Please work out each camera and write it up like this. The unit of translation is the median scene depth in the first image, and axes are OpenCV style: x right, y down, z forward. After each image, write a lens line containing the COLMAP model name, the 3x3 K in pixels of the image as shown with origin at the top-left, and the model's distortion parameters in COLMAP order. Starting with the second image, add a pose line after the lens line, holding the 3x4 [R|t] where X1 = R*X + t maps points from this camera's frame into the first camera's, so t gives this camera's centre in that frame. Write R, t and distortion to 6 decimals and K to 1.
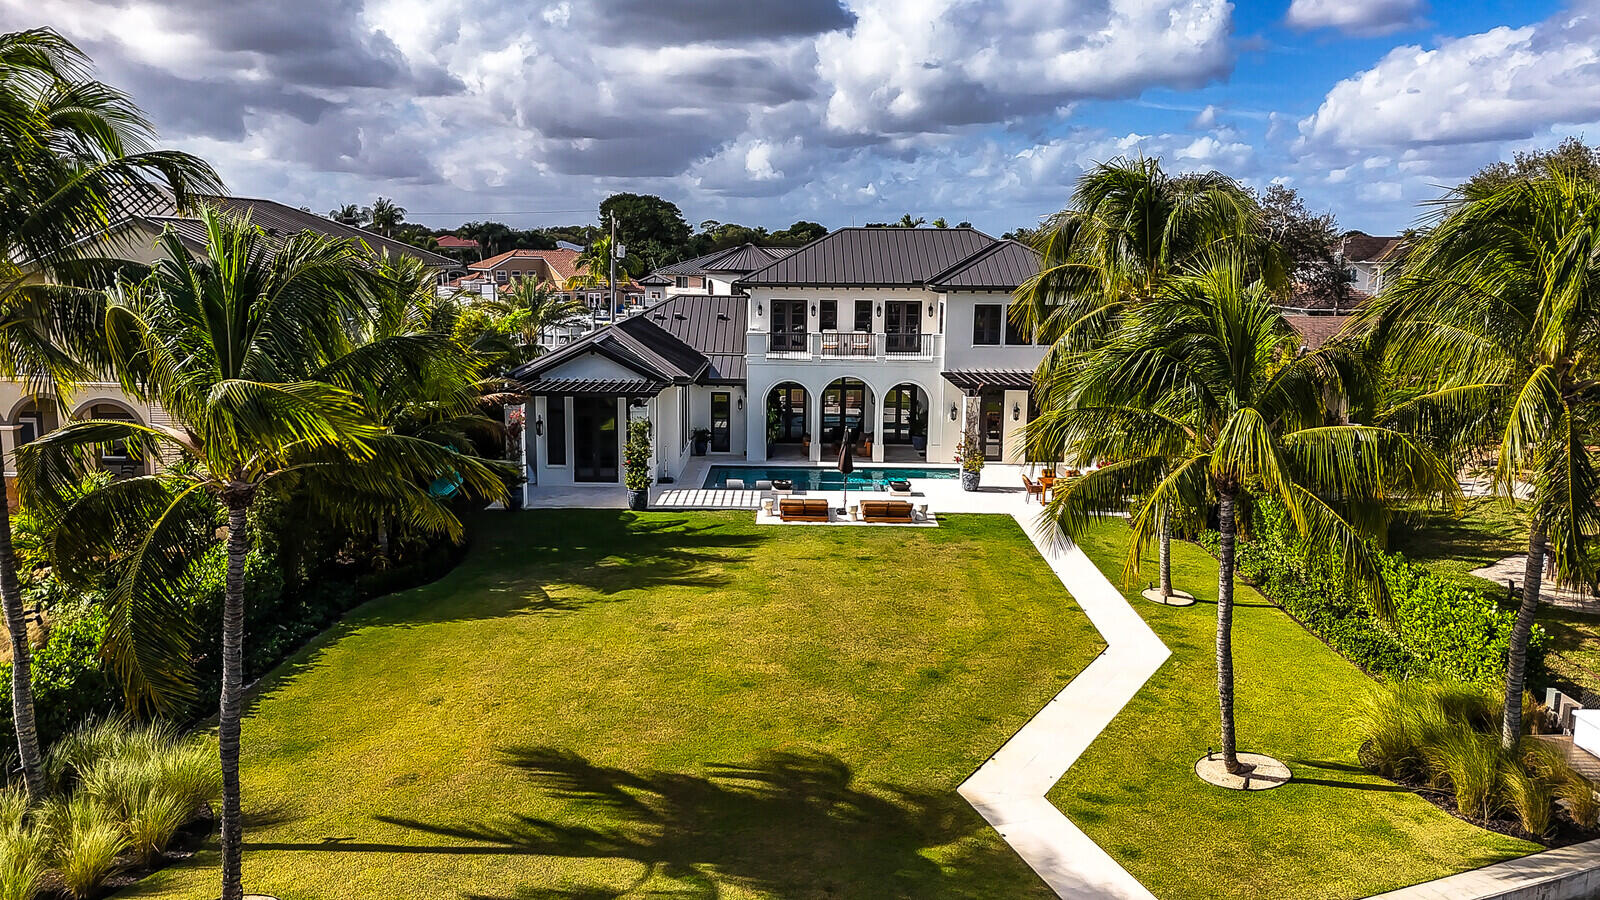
lens RADIAL K [[1161.4, 0, 803.9], [0, 1161.4, 498.1], [0, 0, 1]] dist [0.105424, -0.105882]
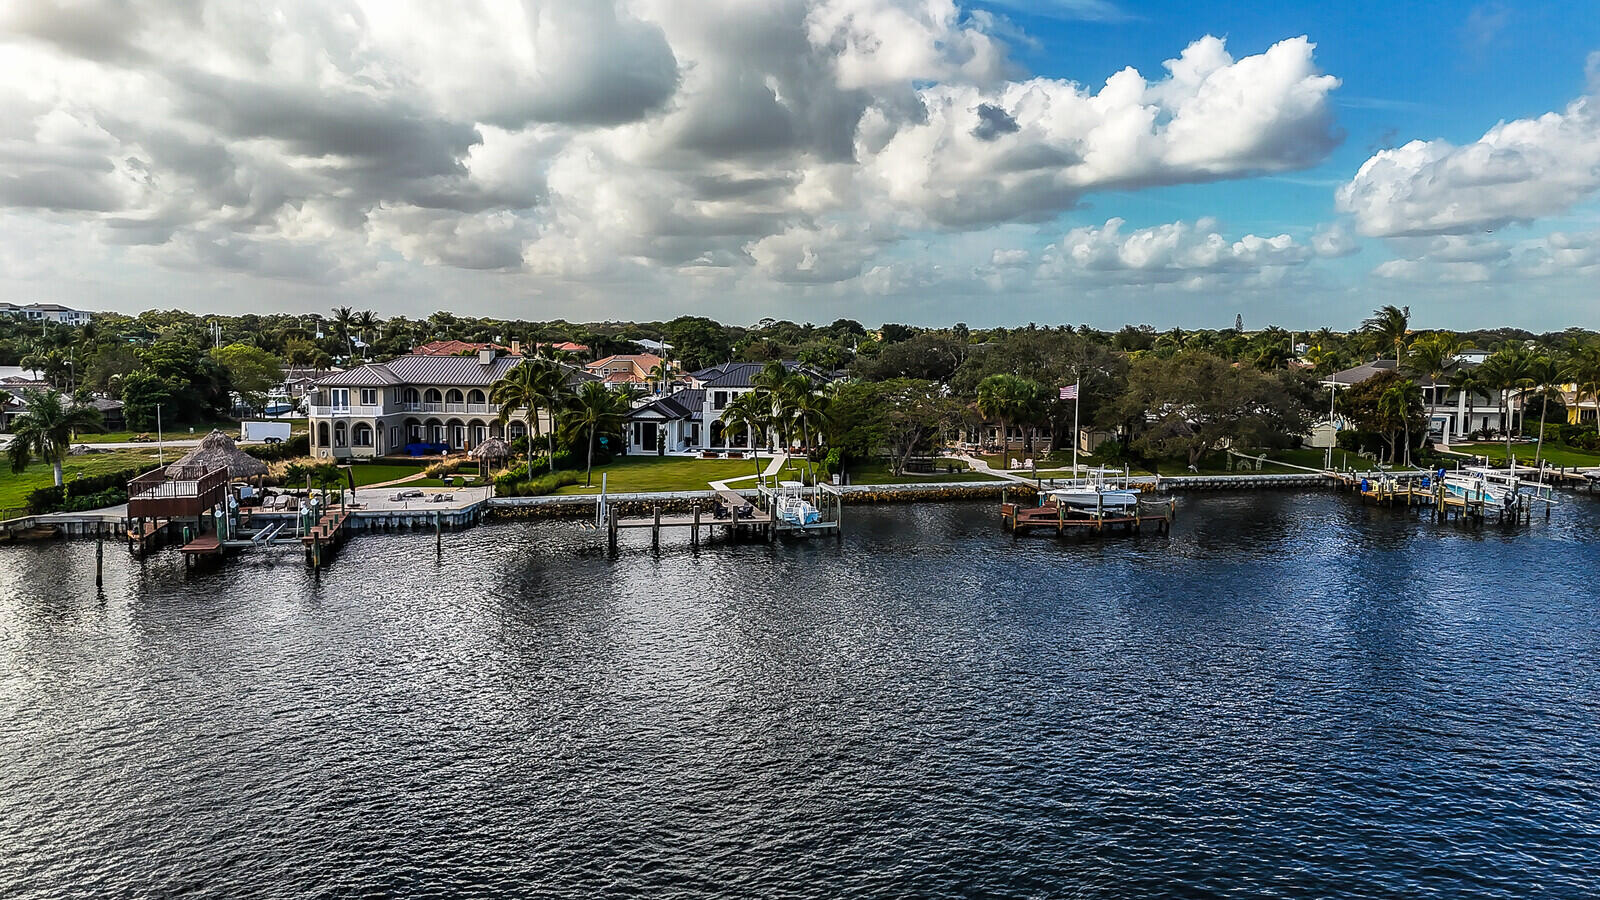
lens RADIAL K [[1161.4, 0, 803.9], [0, 1161.4, 498.1], [0, 0, 1]] dist [0.105424, -0.105882]
pose [[0.997735, 0.008847, -0.066678, 0.379845], [-0.013288, 0.997701, -0.066460, 0.271269], [0.065937, 0.067195, 0.995559, -1.772159]]
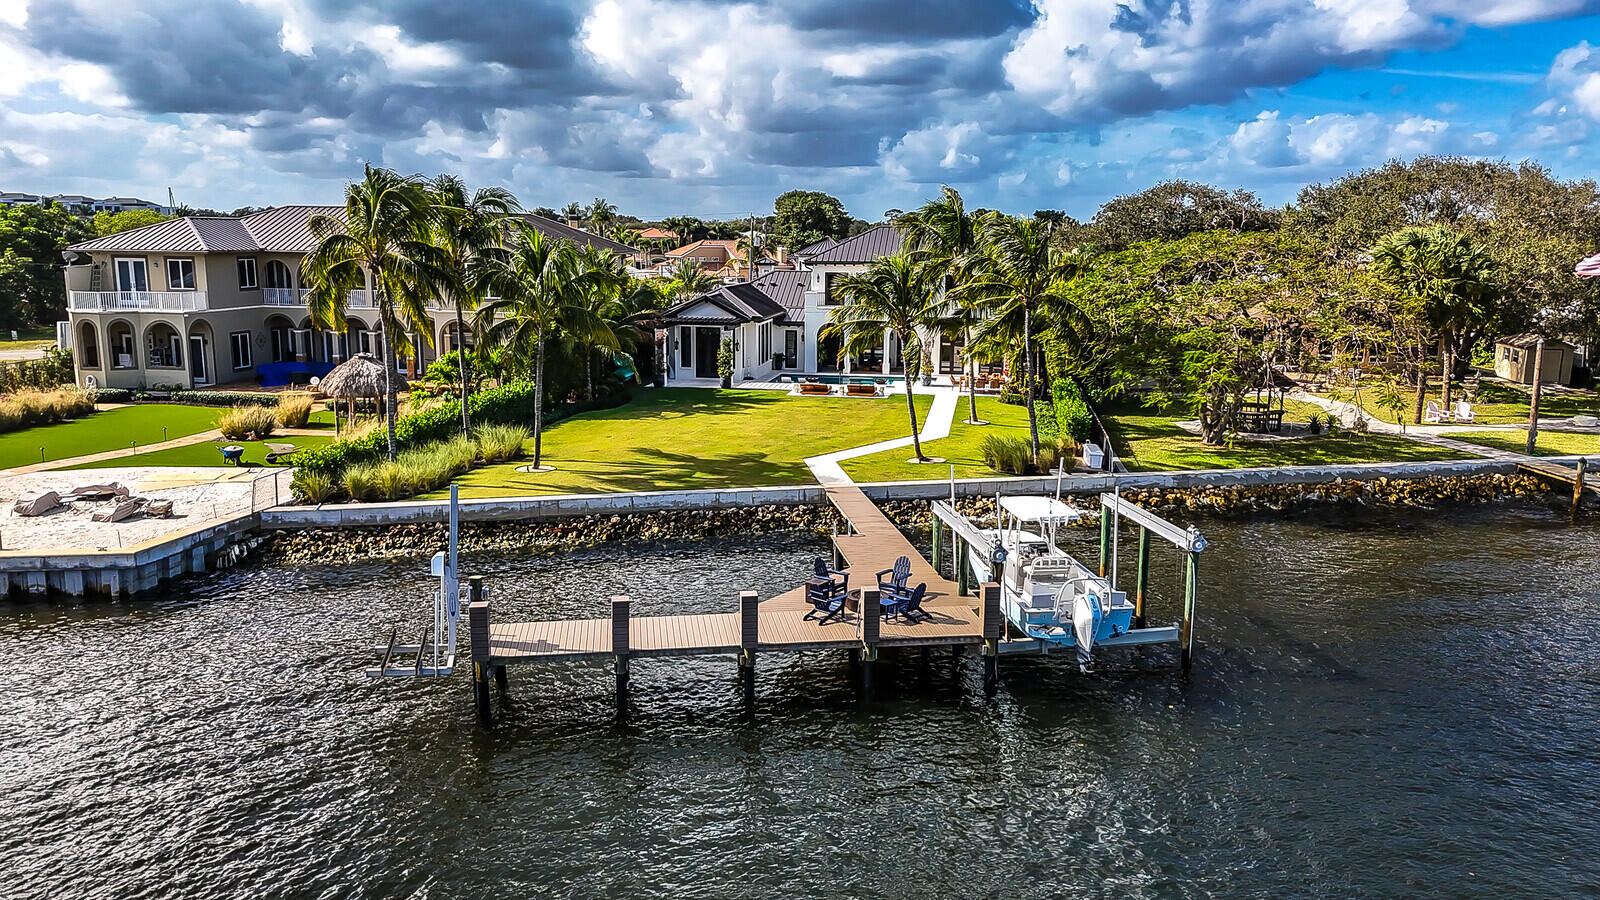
lens RADIAL K [[1161.4, 0, 803.9], [0, 1161.4, 498.1], [0, 0, 1]] dist [0.105424, -0.105882]
pose [[0.985787, 0.031845, -0.164951, 0.217226], [-0.030029, 0.999458, 0.013488, 0.118110], [0.165291, -0.008343, 0.986209, -0.583730]]
